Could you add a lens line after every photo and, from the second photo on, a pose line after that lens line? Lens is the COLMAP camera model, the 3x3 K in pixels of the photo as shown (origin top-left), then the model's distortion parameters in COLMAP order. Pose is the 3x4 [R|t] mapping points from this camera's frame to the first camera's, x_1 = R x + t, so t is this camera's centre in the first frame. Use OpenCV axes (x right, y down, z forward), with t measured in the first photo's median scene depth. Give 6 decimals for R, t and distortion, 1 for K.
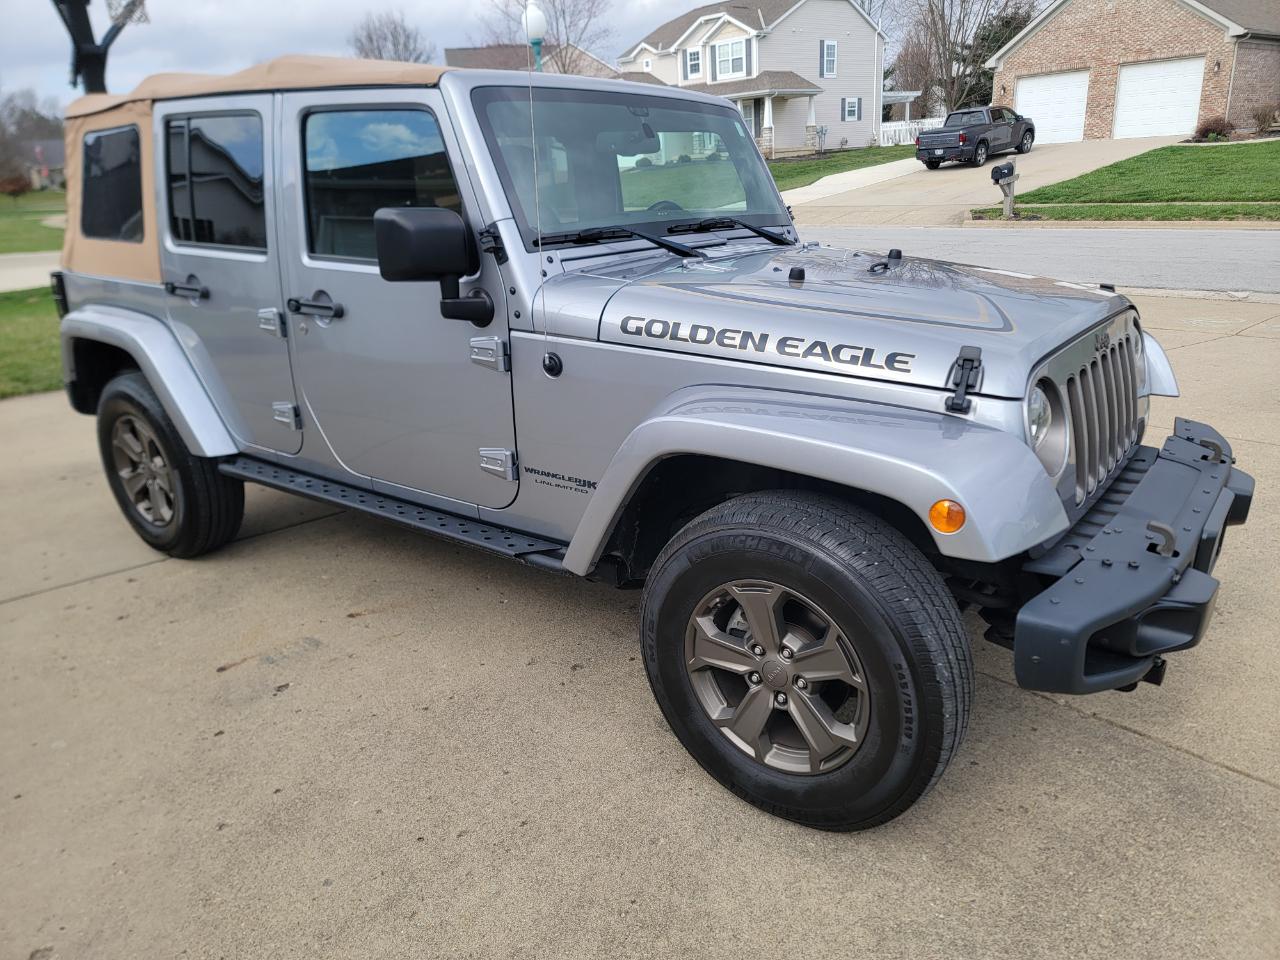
lens RADIAL K [[881.8, 0, 648.3], [0, 881.8, 490.7], [0, 0, 1]] dist [0.067002, -0.056120]
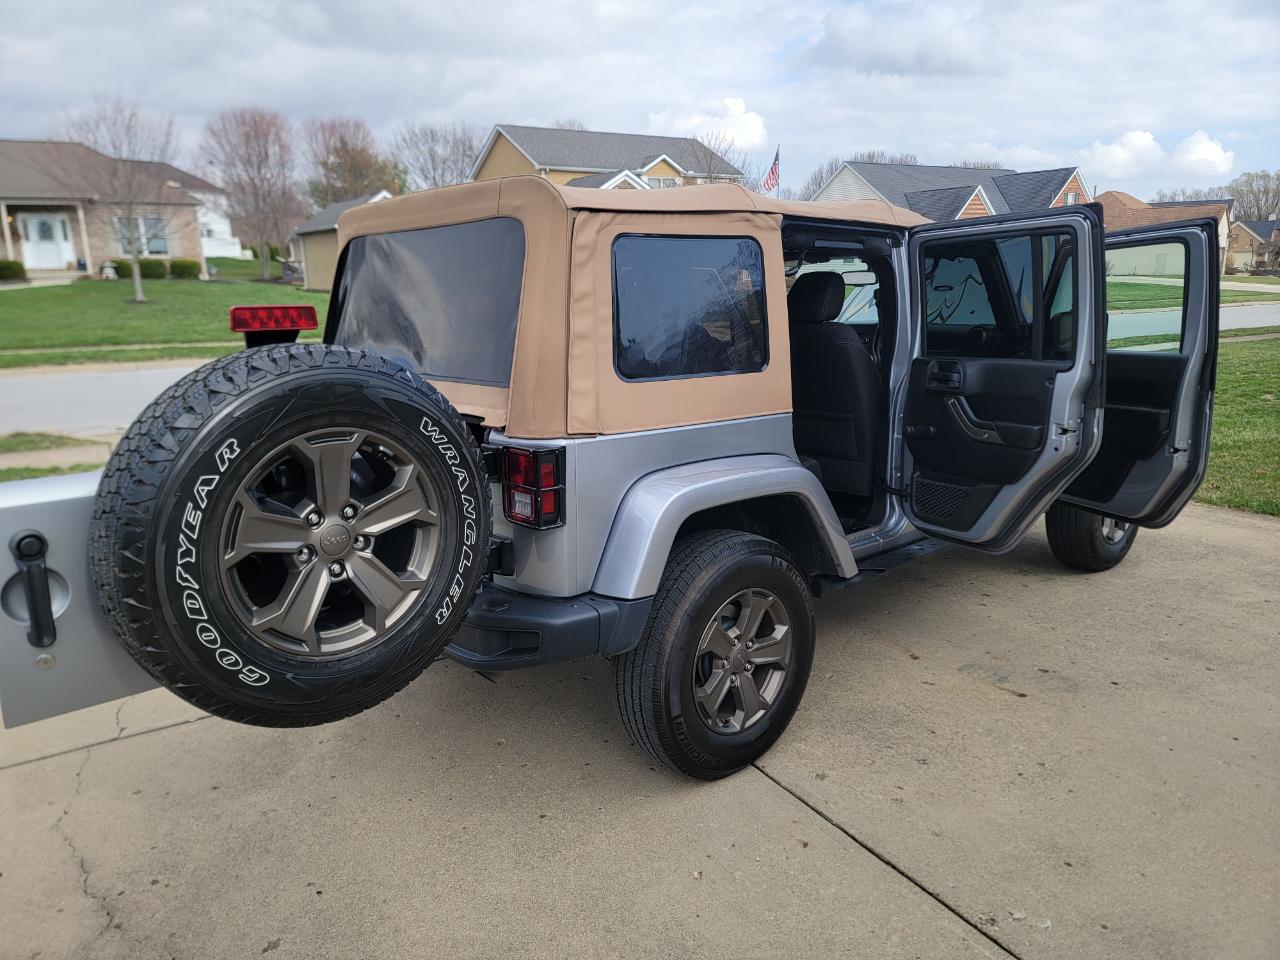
lens RADIAL K [[897.5, 0, 640.0], [0, 897.5, 480.0], [0, 0, 1]] dist [0.077871, -0.065553]
pose [[0.185856, -0.173118, 0.967206, -1.726724], [0.339313, 0.935108, 0.102171, -0.366394], [-0.922130, 0.309197, 0.232537, 1.132586]]
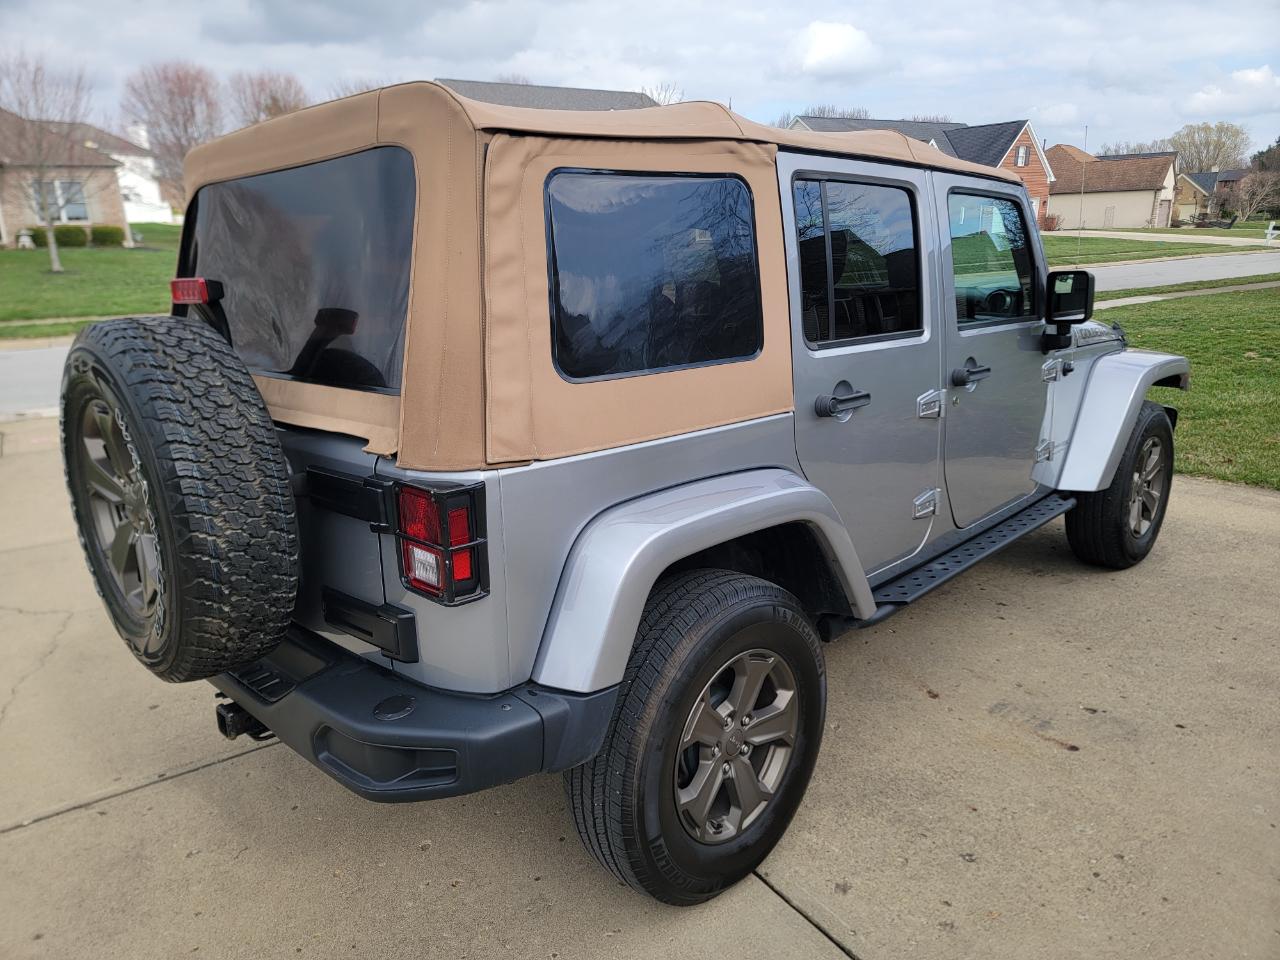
lens RADIAL K [[900.7, 0, 644.2], [0, 900.7, 492.5], [0, 0, 1]] dist [0.078185, -0.067165]
pose [[0.130658, -0.227913, 0.964875, -1.462731], [0.357939, 0.918421, 0.168470, -0.389558], [-0.924559, 0.323354, 0.201578, 1.174194]]
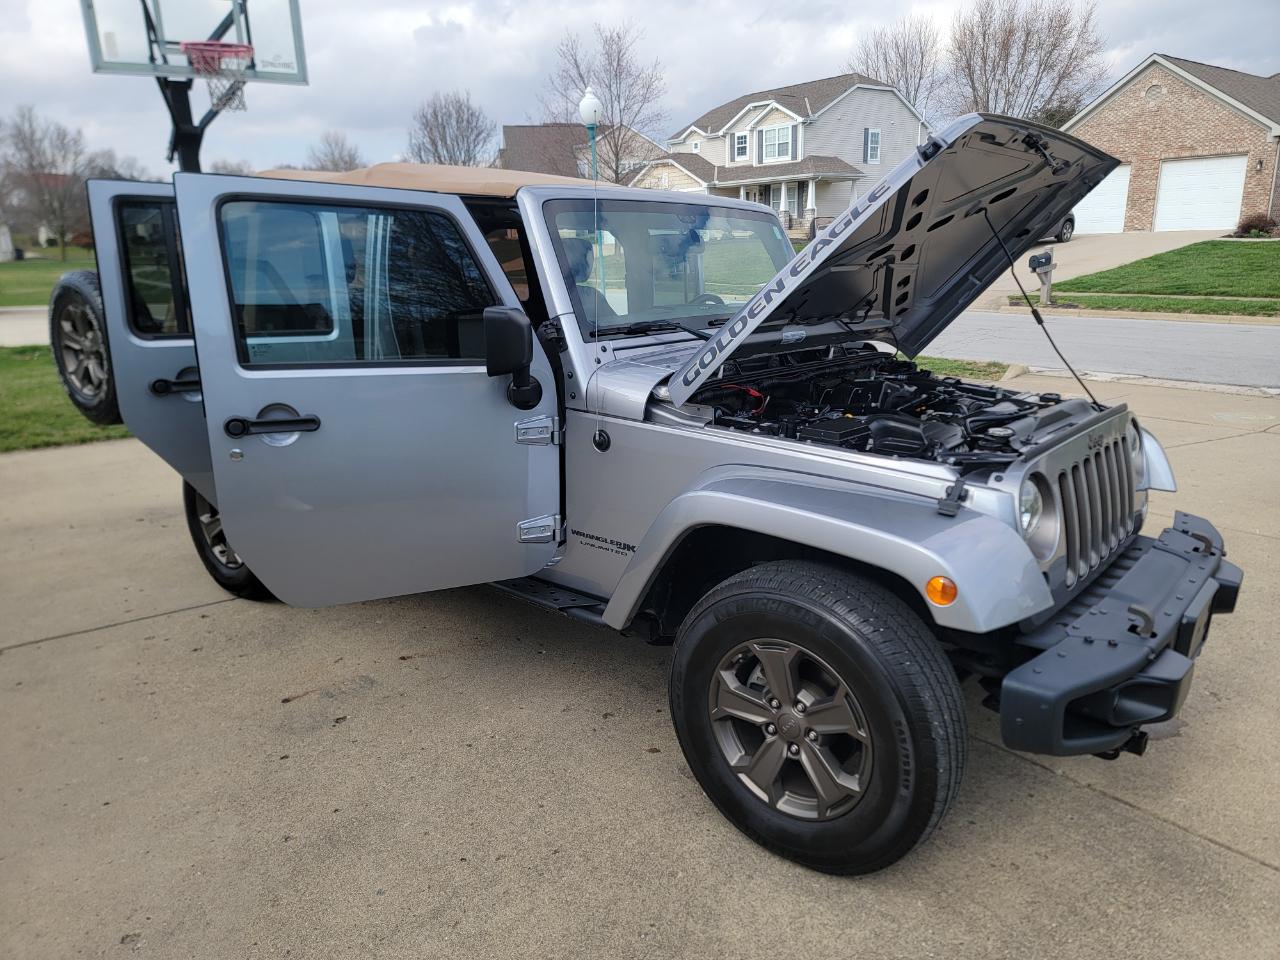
lens RADIAL K [[881.2, 0, 644.0], [0, 881.2, 490.3], [0, 0, 1]] dist [0.081566, -0.075911]
pose [[0.998132, 0.043948, -0.042436, -0.002983], [-0.046971, 0.996220, -0.073074, 0.002003], [0.039065, 0.074931, 0.996423, -0.117375]]
